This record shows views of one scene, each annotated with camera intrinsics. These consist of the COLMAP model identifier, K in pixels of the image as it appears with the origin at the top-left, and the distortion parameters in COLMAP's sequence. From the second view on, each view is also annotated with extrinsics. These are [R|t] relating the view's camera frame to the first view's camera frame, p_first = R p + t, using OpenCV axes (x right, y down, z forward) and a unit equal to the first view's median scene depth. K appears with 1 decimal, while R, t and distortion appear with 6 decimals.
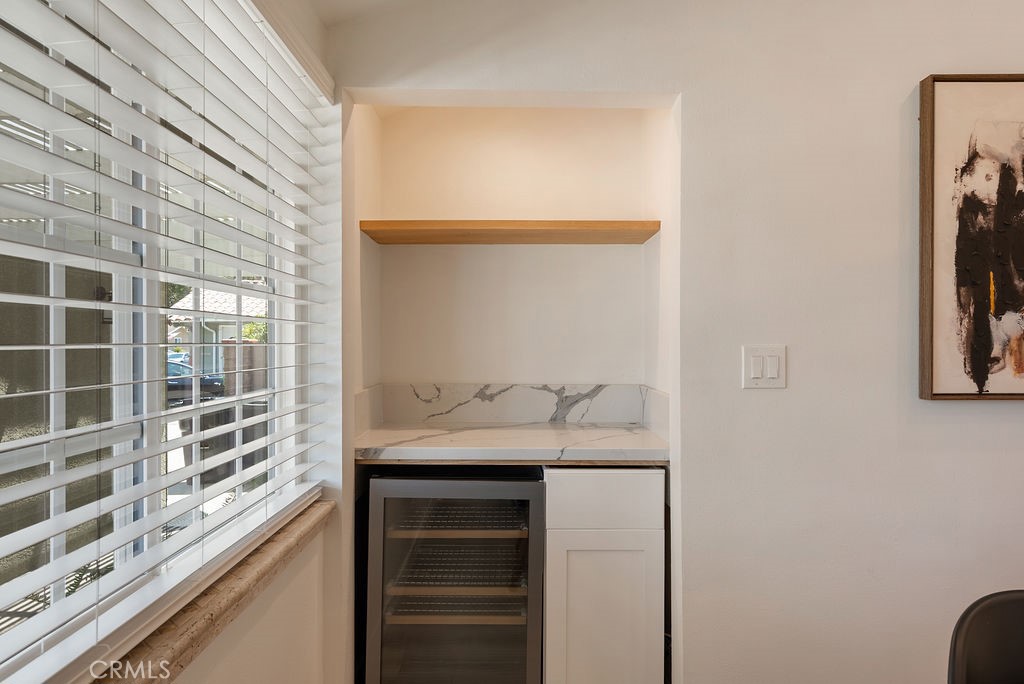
lens RADIAL K [[675.2, 0, 512.0], [0, 675.2, 342.0], [0, 0, 1]] dist [0.000402, 0.000119]
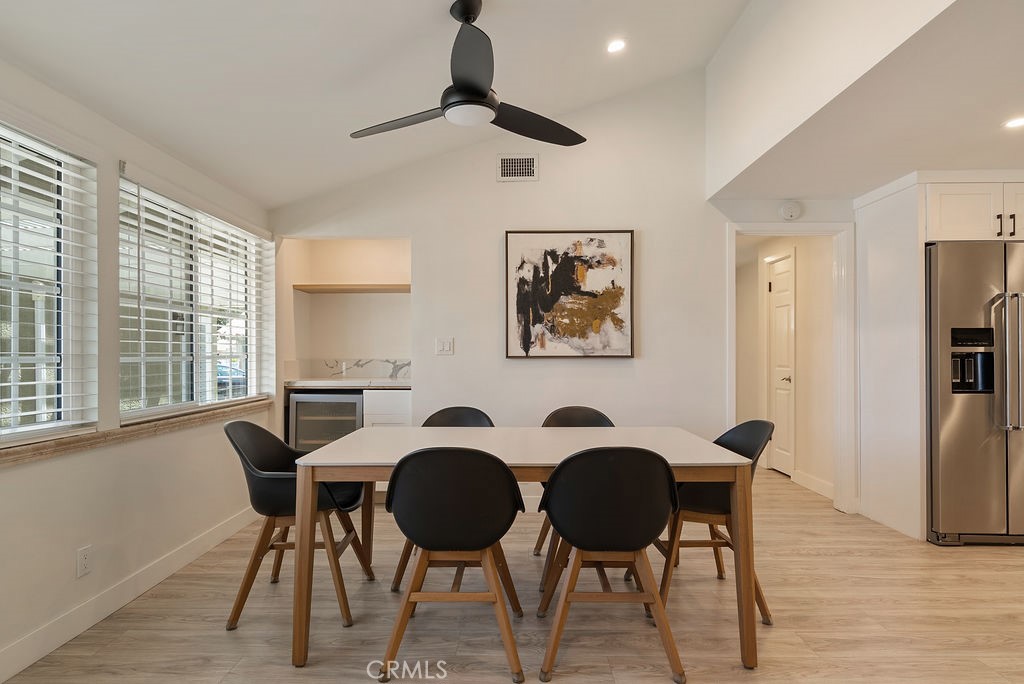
lens RADIAL K [[559.3, 0, 513.9], [0, 559.3, 353.7], [0, 0, 1]] dist [0.001797, 0.000277]
pose [[0.999993, -0.003751, -0.000923, 0.647466], [0.003751, 0.999993, -0.000595, 0.068508], [0.000925, 0.000592, 0.999999, -1.096660]]
